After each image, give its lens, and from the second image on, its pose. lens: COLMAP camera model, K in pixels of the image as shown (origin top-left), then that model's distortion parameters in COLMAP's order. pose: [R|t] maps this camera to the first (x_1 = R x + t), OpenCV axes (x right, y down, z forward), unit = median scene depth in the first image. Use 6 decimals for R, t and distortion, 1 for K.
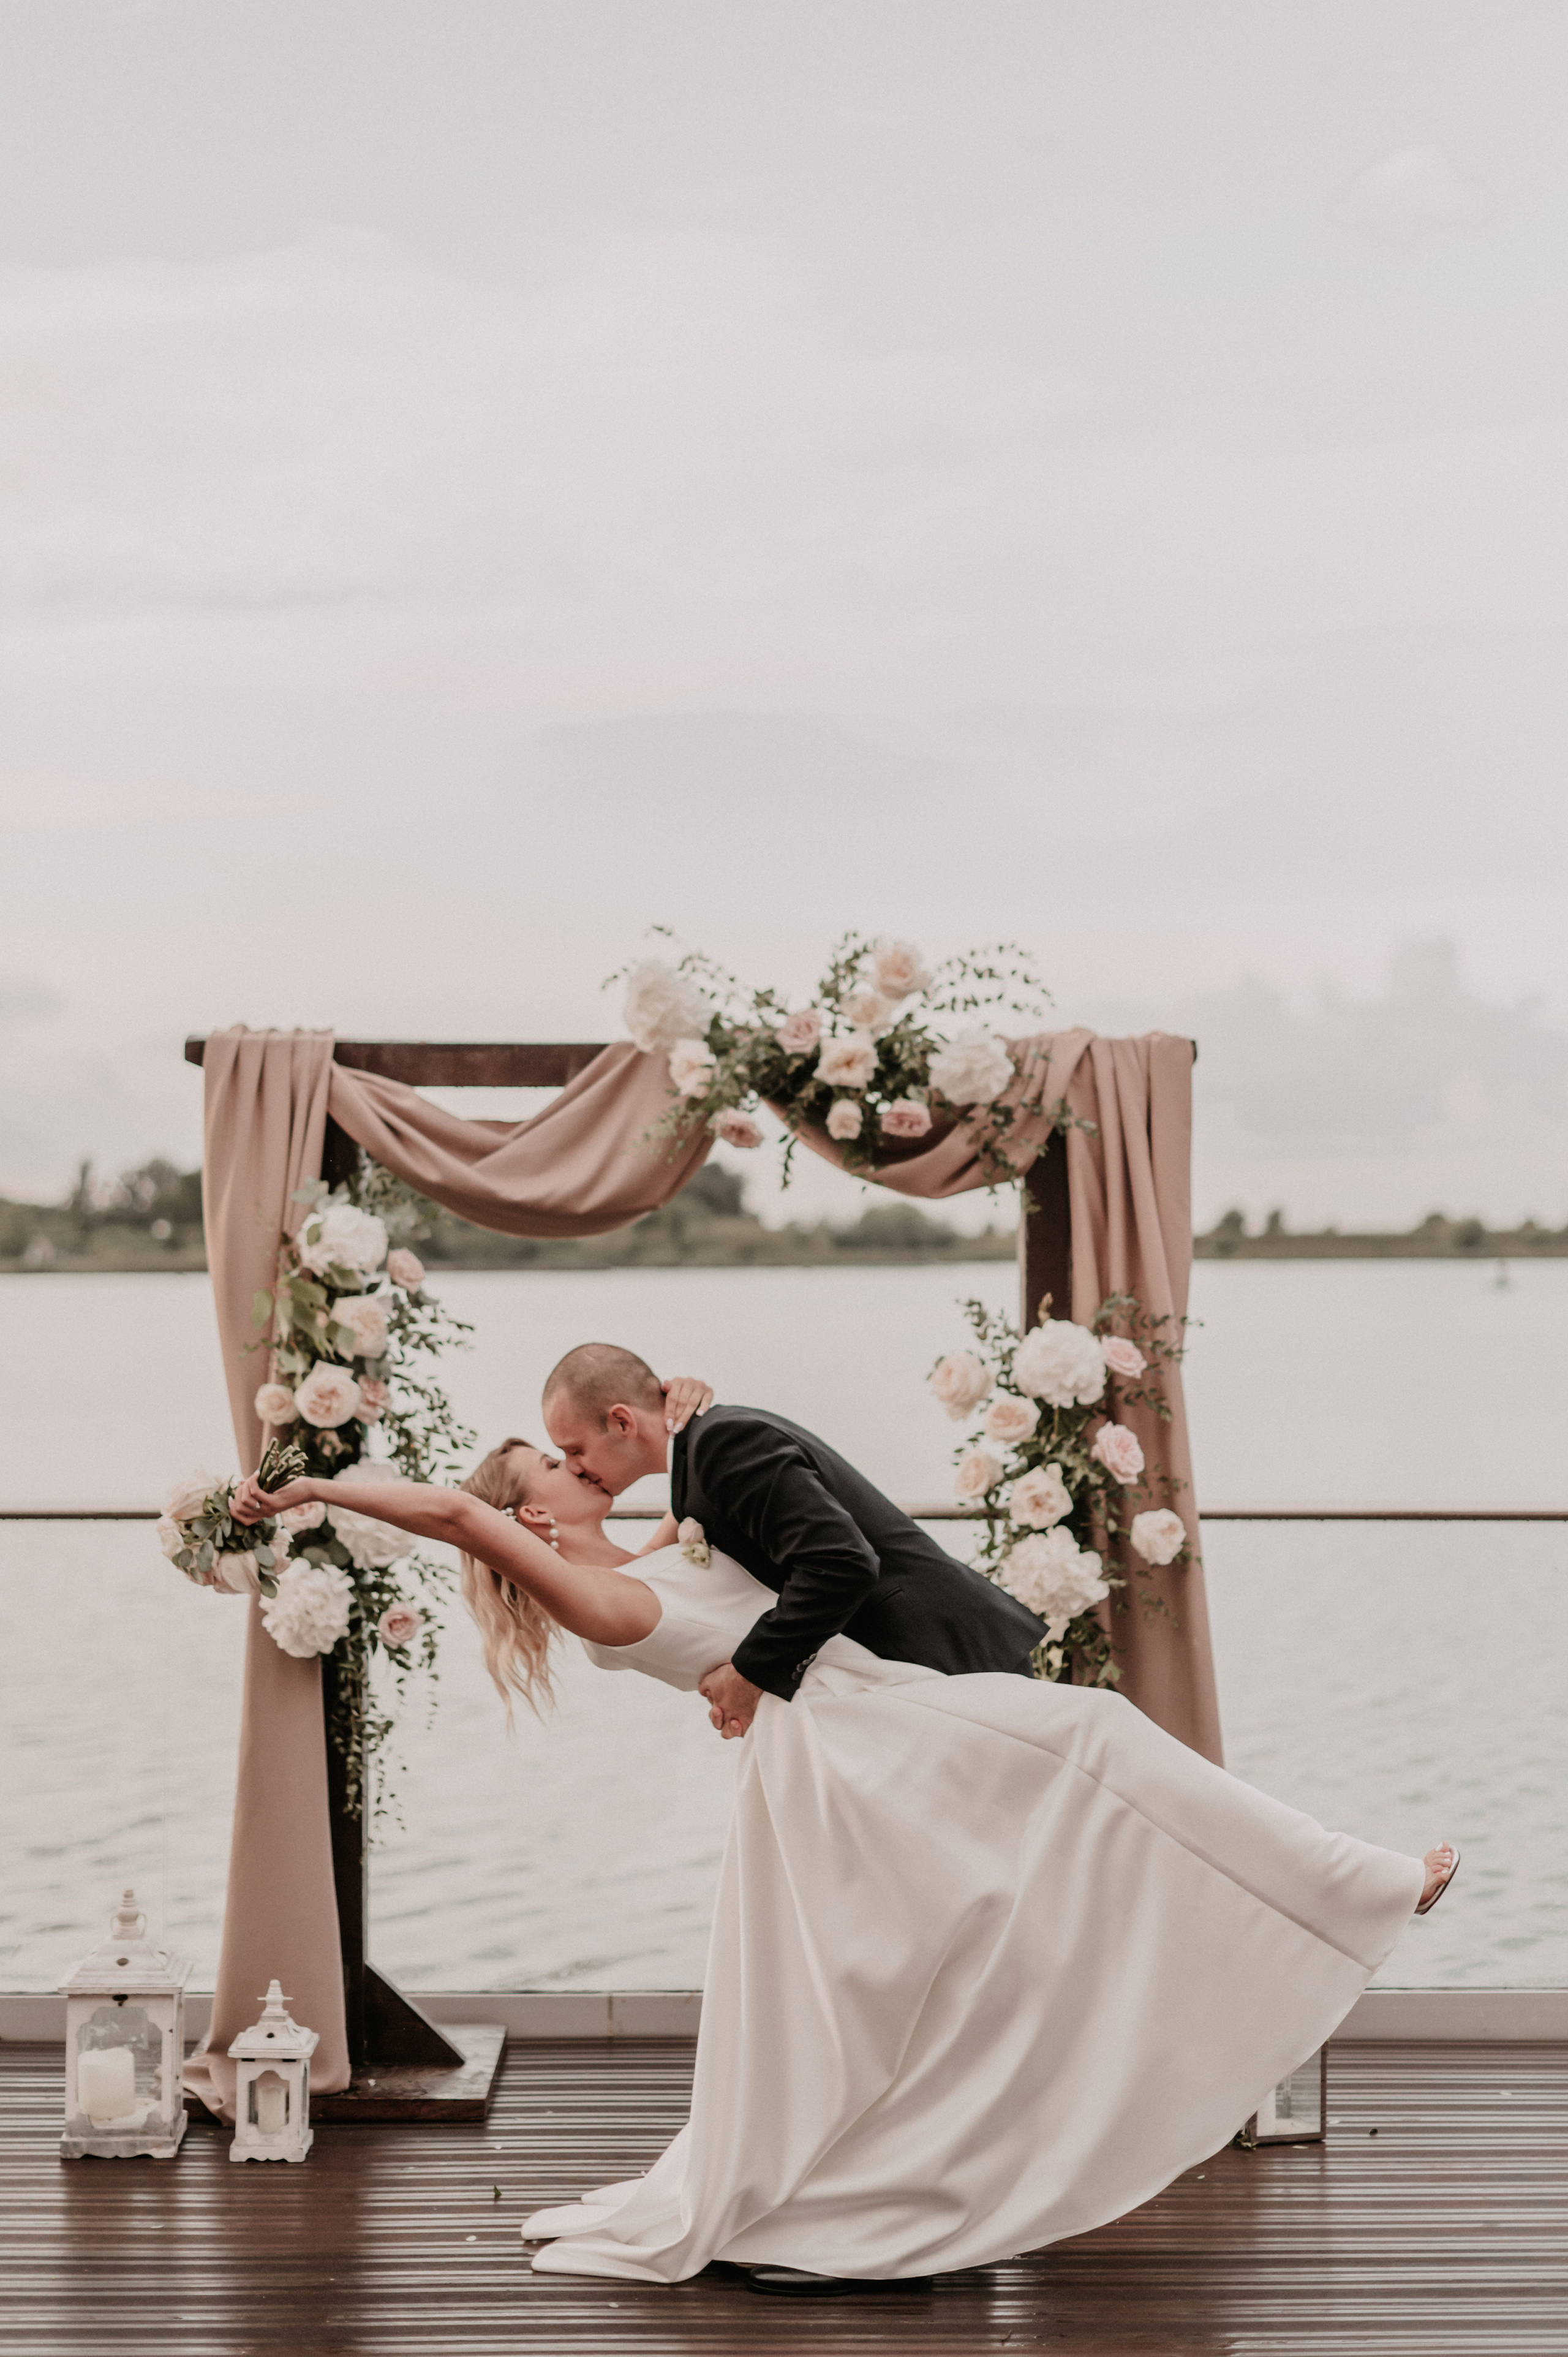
lens RADIAL K [[3292.9, 0, 785.4], [0, 3292.9, 1179.2], [0, 0, 1]] dist [-0.182134, 0.000000]
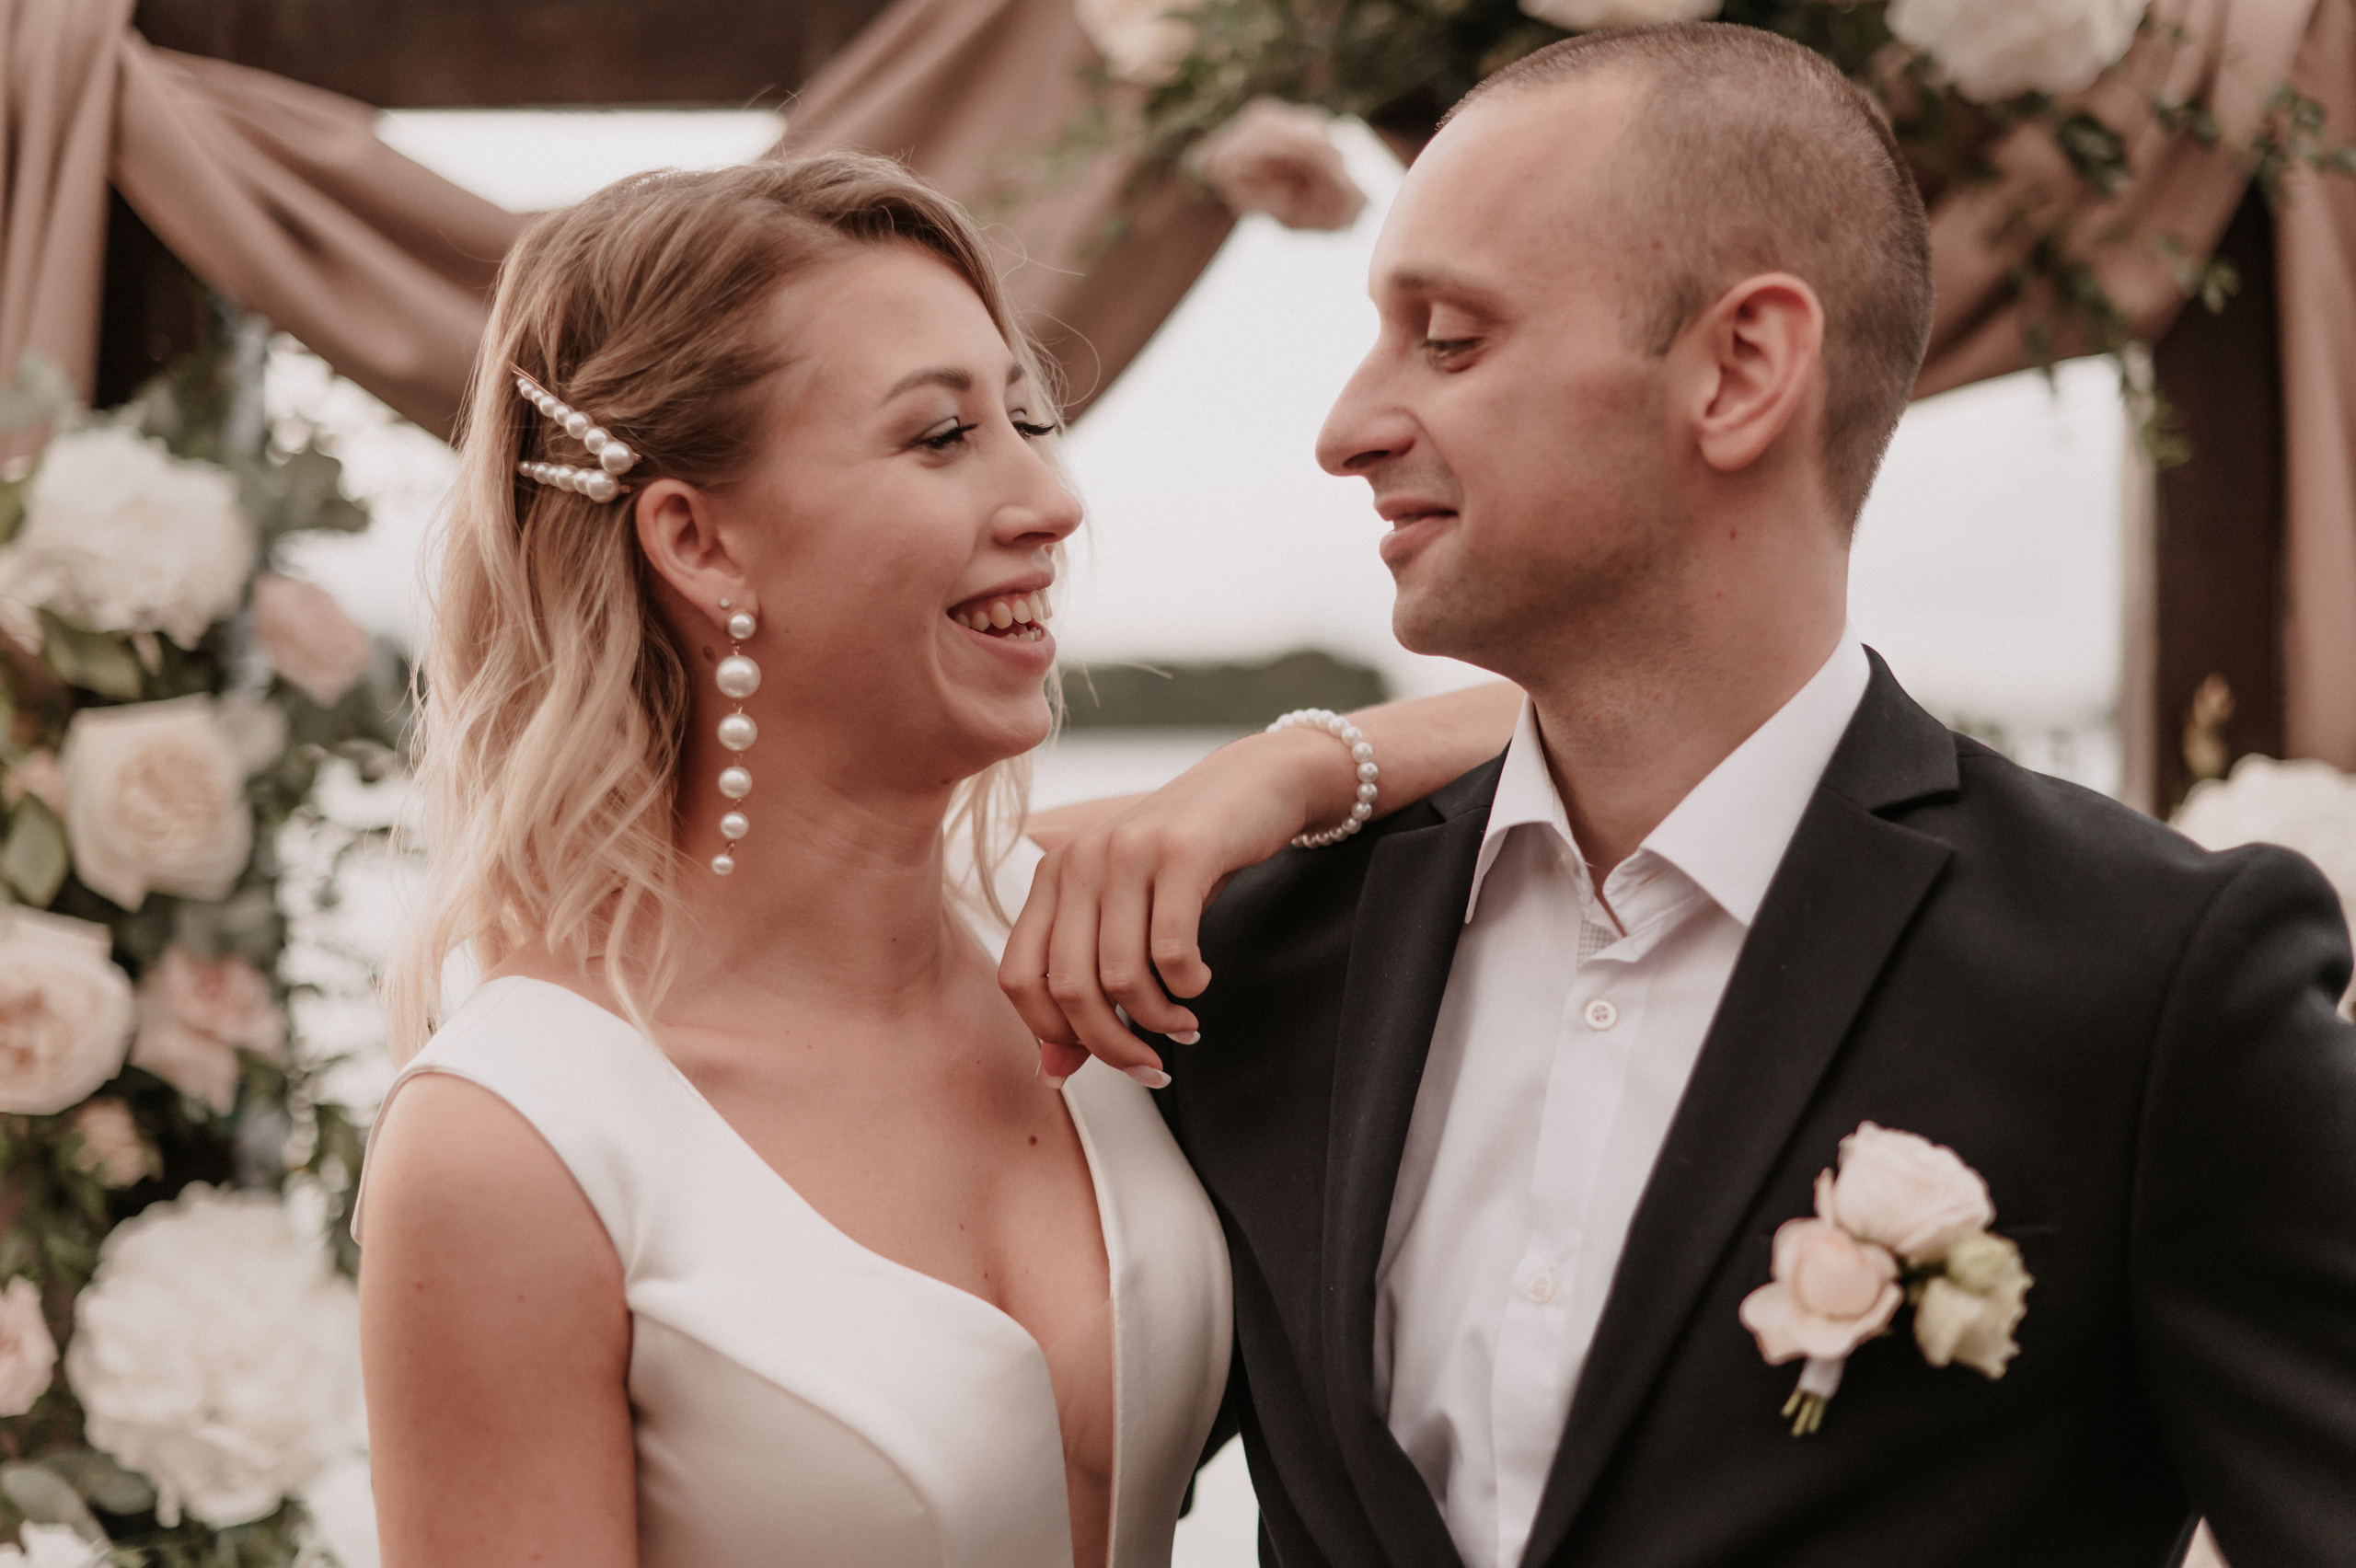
lens RADIAL K [[3291.8, 0, 1170.8], [0, 3291.8, 784.1], [0, 0, 1]] dist [-0.182134, 0.000000]
pose [[0.995221, -0.009078, -0.097228, 0.003805], [0.013123, 0.999071, 0.041042, 0.030326], [0.096765, -0.042121, 0.994416, 0.664875]]
